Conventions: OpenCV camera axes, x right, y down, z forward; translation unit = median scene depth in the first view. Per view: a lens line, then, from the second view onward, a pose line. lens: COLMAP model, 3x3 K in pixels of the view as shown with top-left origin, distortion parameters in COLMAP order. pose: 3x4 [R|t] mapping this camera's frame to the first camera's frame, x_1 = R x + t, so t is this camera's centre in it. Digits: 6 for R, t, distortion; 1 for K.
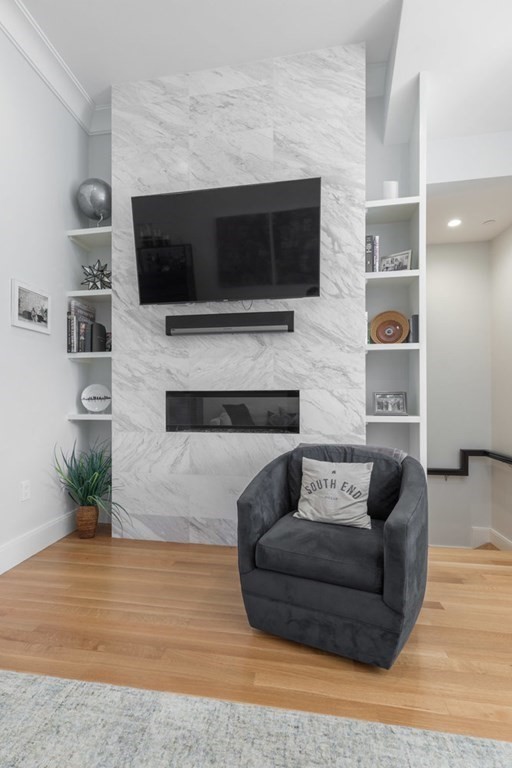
lens RADIAL K [[399.0, 0, 255.0], [0, 399.0, 388.7], [0, 0, 1]] dist [0.001225, -0.000282]
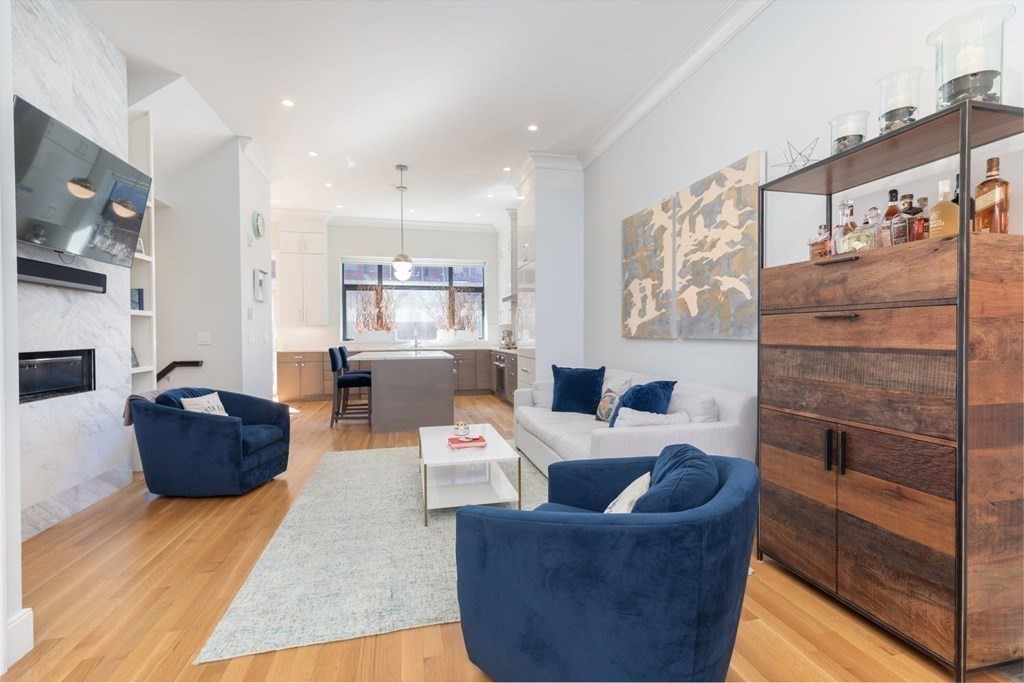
lens RADIAL K [[453.7, 0, 512.0], [0, 453.7, 341.5], [0, 0, 1]] dist [0.000362, 0.000087]
pose [[-0.409179, -0.010838, 0.912390, -1.414305], [0.006239, 0.999873, 0.014675, -0.025931], [-0.912433, 0.011697, -0.409059, 0.494267]]
